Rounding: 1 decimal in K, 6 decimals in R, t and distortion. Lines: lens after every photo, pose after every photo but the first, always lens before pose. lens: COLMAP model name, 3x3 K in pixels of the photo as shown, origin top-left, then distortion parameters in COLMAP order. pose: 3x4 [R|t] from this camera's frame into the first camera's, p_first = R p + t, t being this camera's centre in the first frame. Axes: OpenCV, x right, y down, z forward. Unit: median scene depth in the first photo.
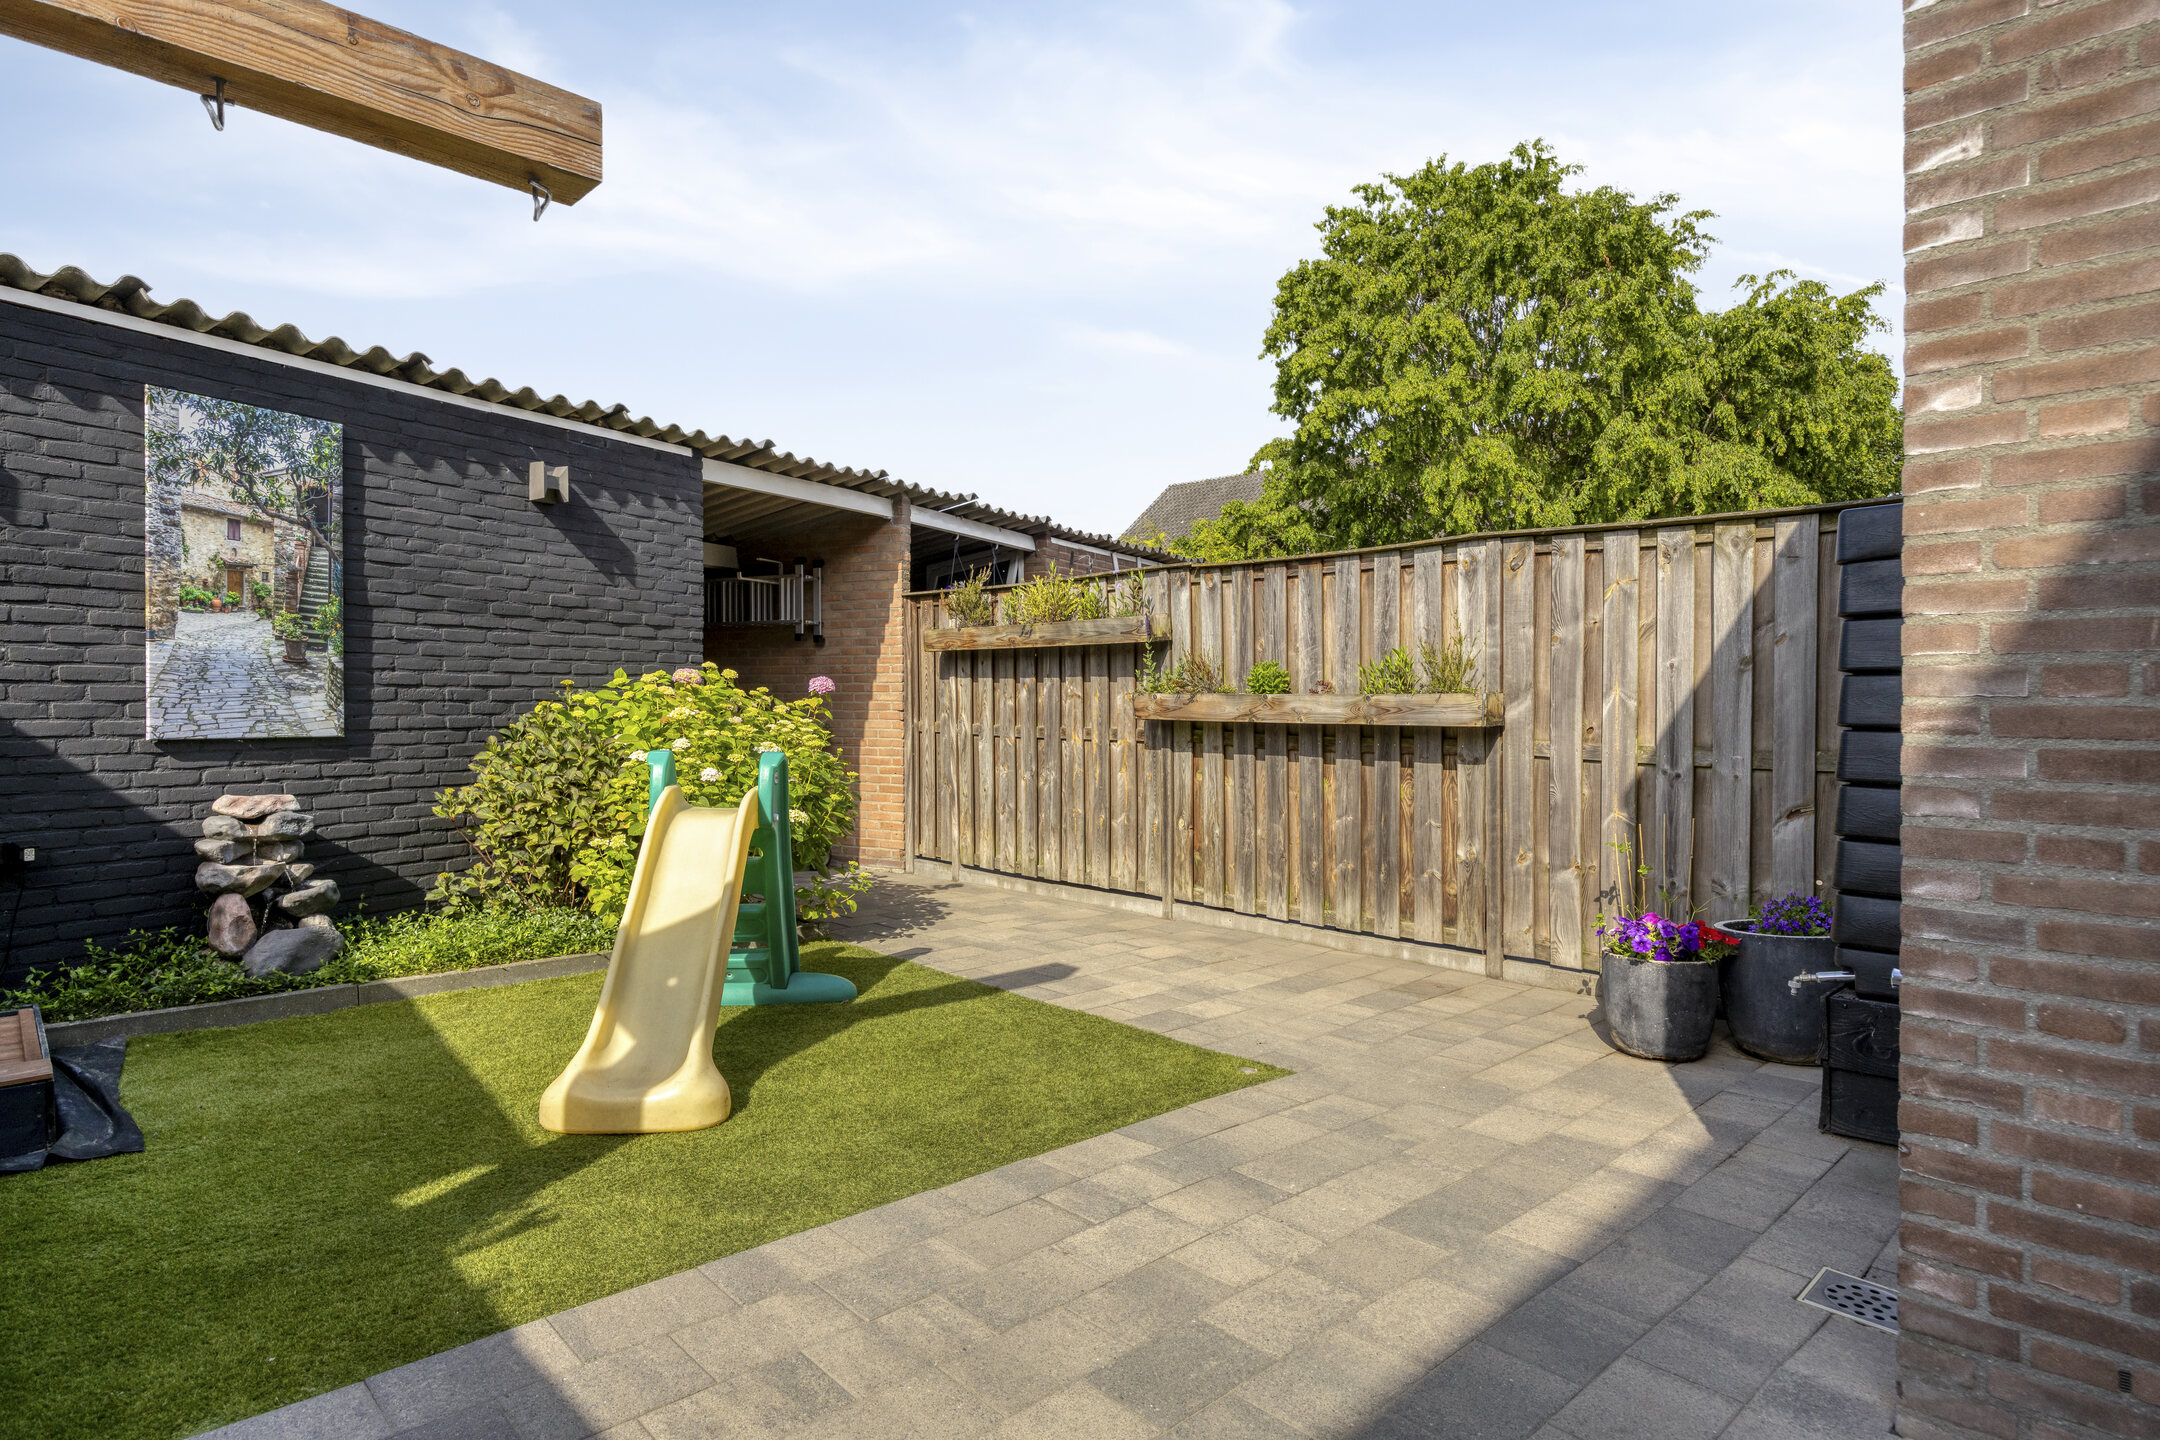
lens RADIAL K [[1216.4, 0, 1082.7], [0, 1216.4, 771.2], [0, 0, 1]] dist [-0.004860, -0.002719]
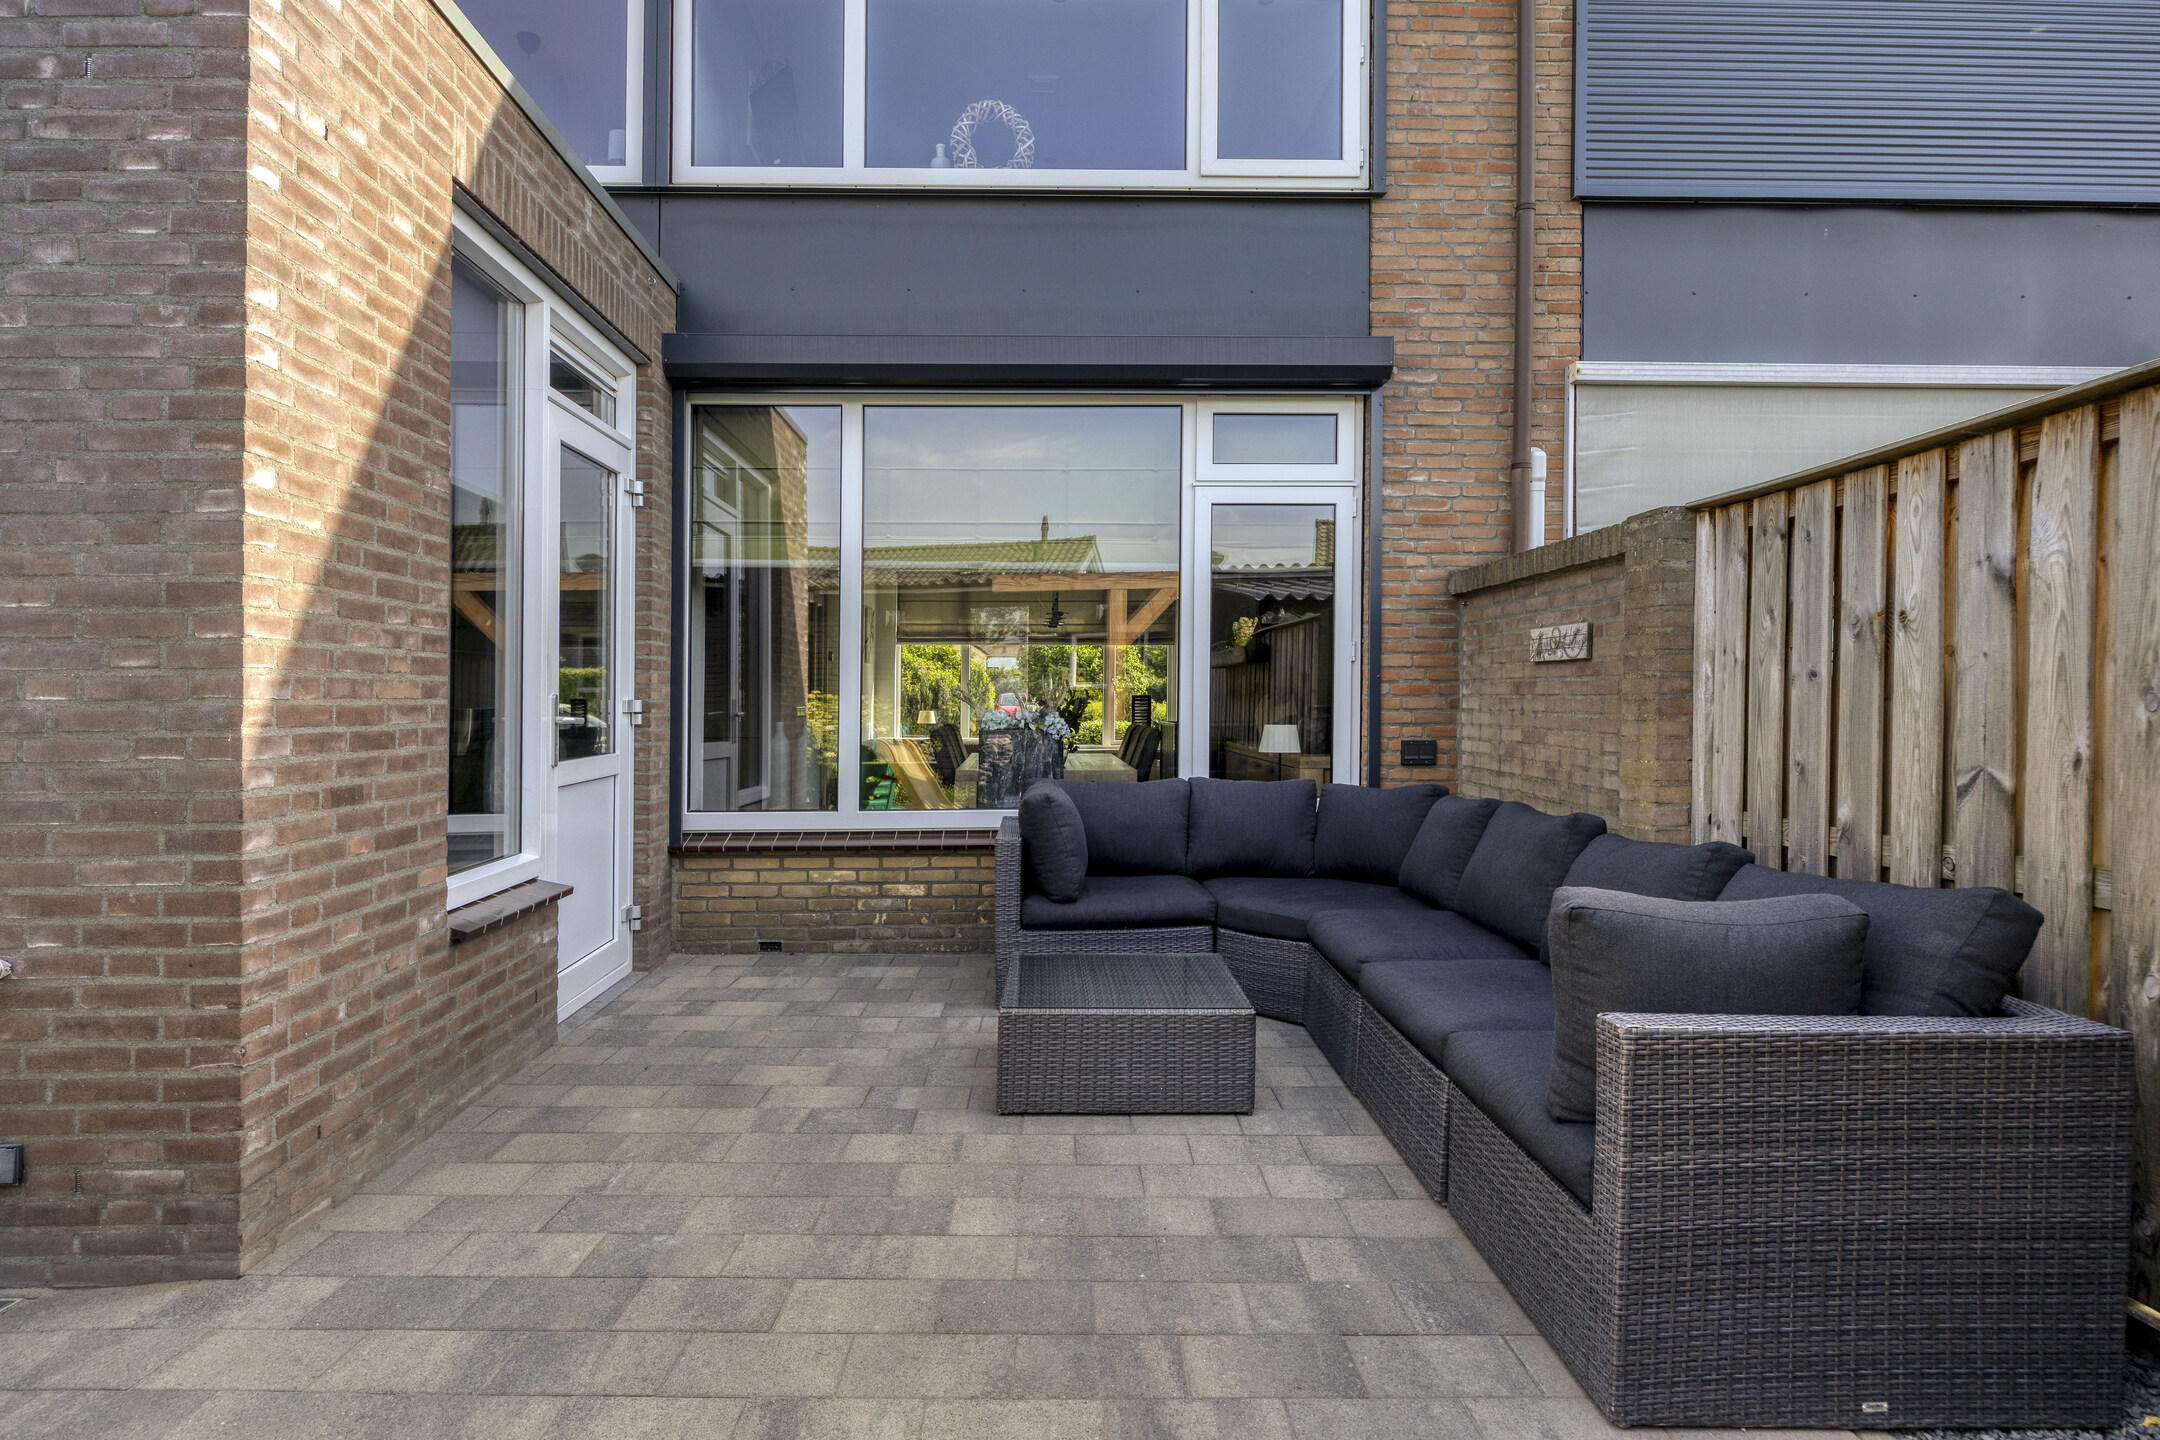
lens RADIAL K [[1163.7, 0, 1081.3], [0, 1163.7, 680.5], [0, 0, 1]] dist [-0.006202, -0.000887]
pose [[-0.738244, -0.010846, 0.674447, -0.337044], [0.009782, 0.999593, 0.026783, -0.043813], [-0.674463, 0.026369, -0.737837, 0.545290]]
